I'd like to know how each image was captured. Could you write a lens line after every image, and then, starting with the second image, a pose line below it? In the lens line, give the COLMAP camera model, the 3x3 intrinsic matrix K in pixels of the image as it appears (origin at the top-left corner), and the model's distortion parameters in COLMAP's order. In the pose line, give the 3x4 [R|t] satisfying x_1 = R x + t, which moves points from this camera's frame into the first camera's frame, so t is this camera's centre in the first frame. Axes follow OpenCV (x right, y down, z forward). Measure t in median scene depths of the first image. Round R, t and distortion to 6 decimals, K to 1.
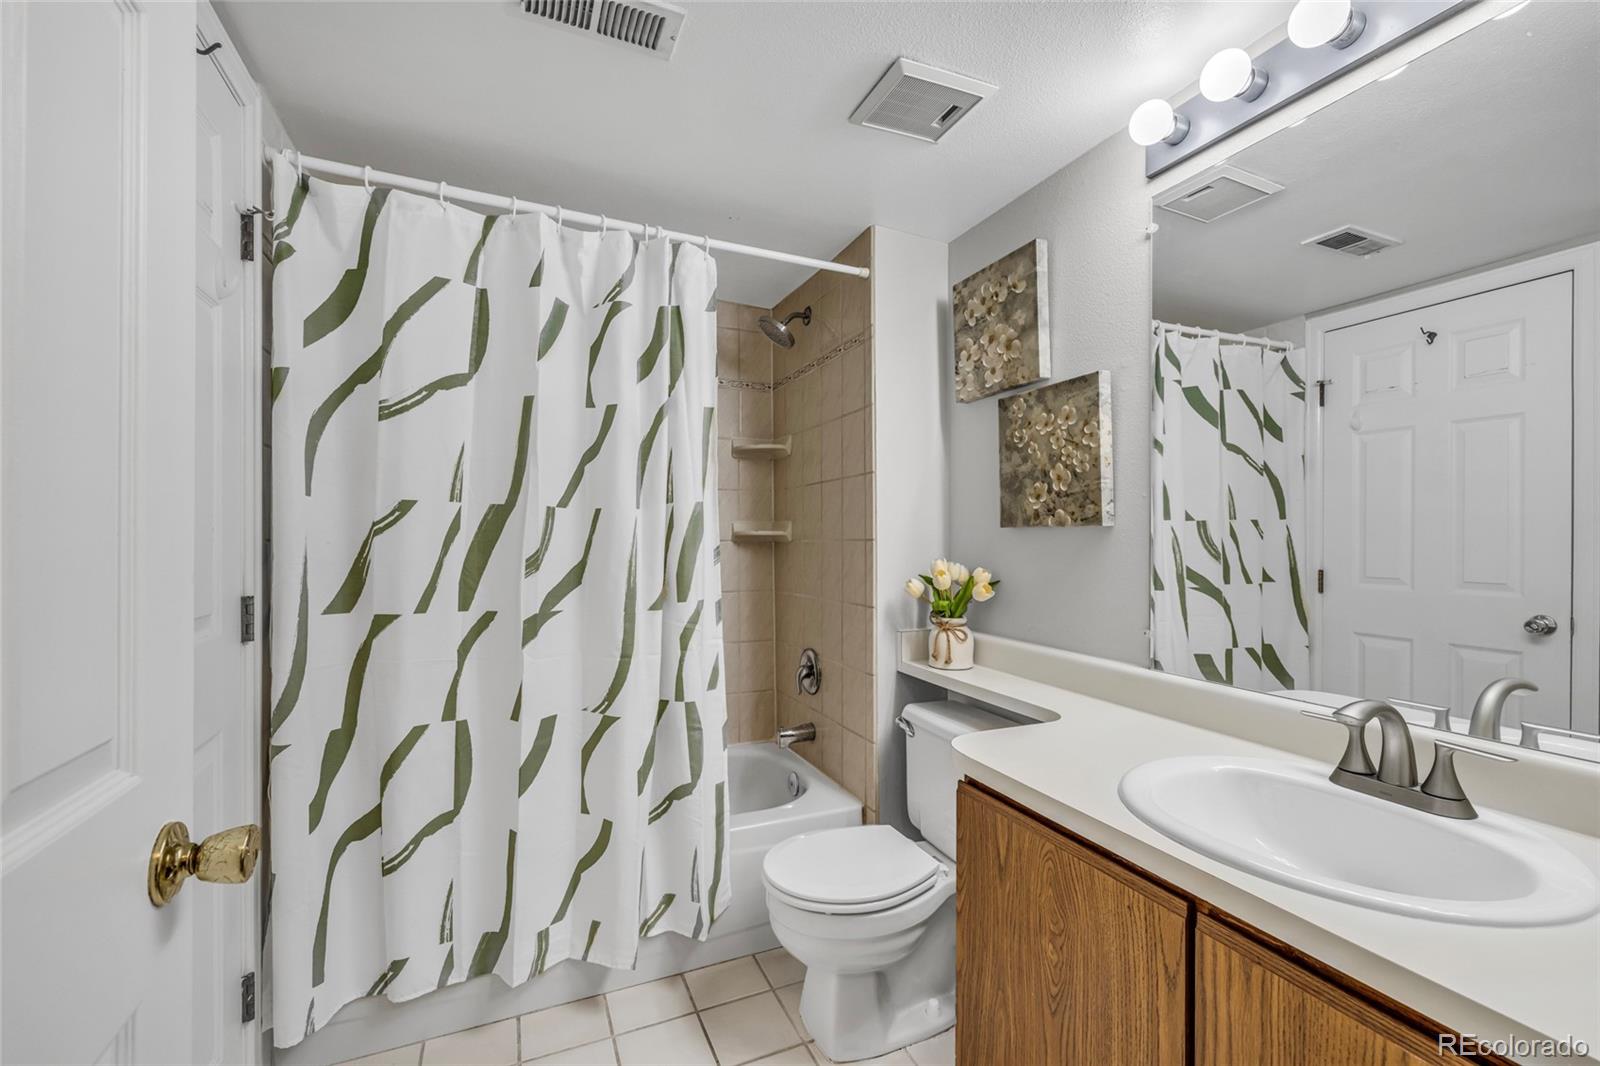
lens RADIAL K [[664.3, 0, 805.5], [0, 664.3, 532.0], [0, 0, 1]] dist [0.002180, 0.000357]
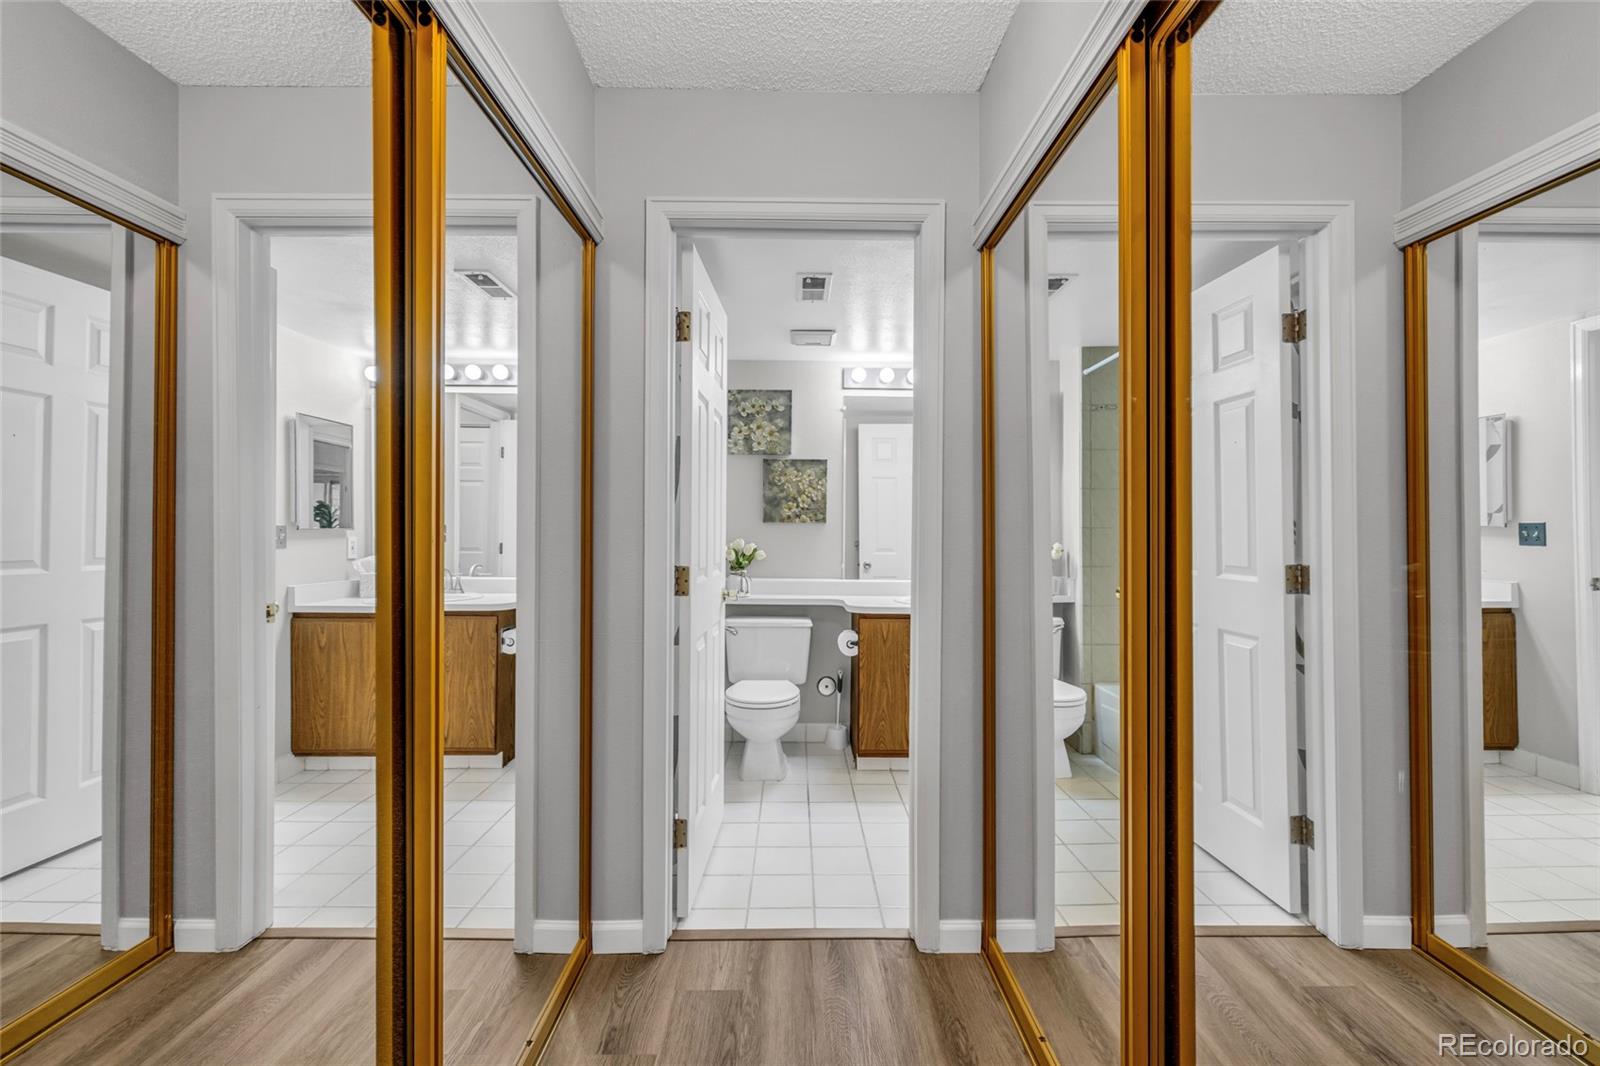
lens RADIAL K [[671.2, 0, 797.6], [0, 671.2, 531.7], [0, 0, 1]] dist [-0.001237, -0.000459]
pose [[0.400569, -0.002192, 0.916264, -1.638731], [-0.011549, 0.999906, 0.007441, 0.004533], [-0.916194, -0.013563, 0.400506, 0.098635]]
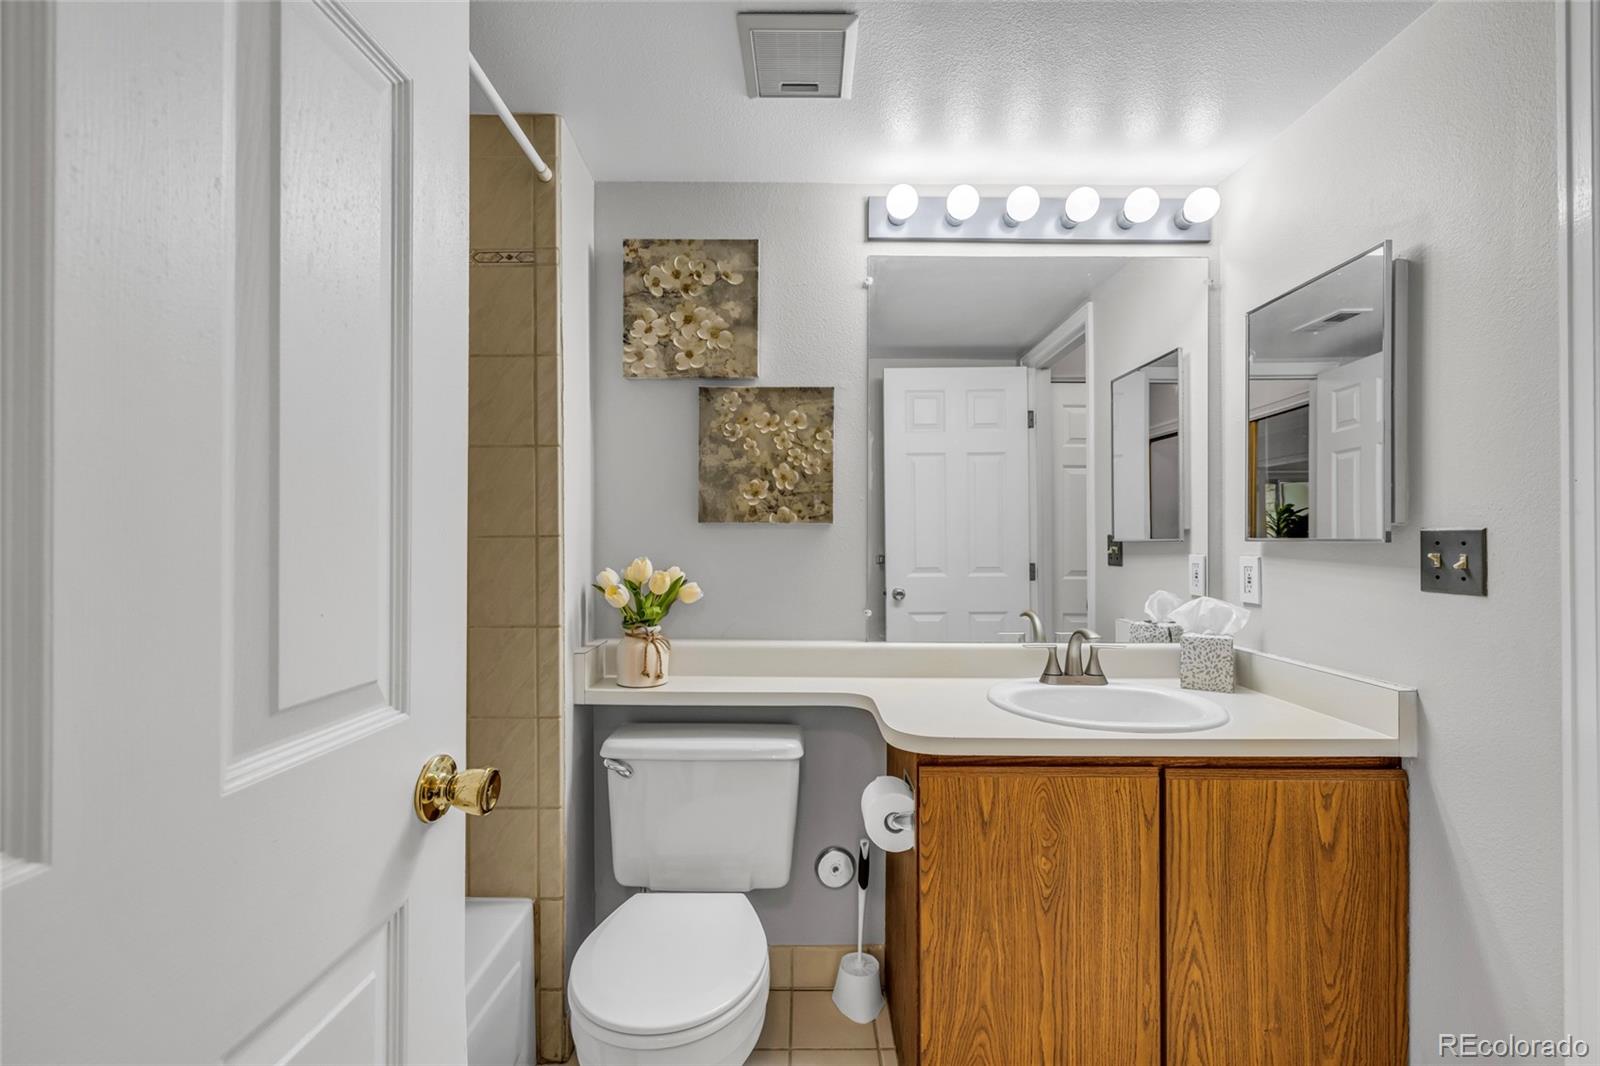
lens RADIAL K [[671.2, 0, 797.6], [0, 671.2, 531.7], [0, 0, 1]] dist [-0.001237, -0.000459]
pose [[0.408975, 0.007046, 0.912518, -0.556013], [-0.008023, 0.999959, -0.004126, 0.008986], [-0.912510, -0.005634, 0.409015, 0.518958]]
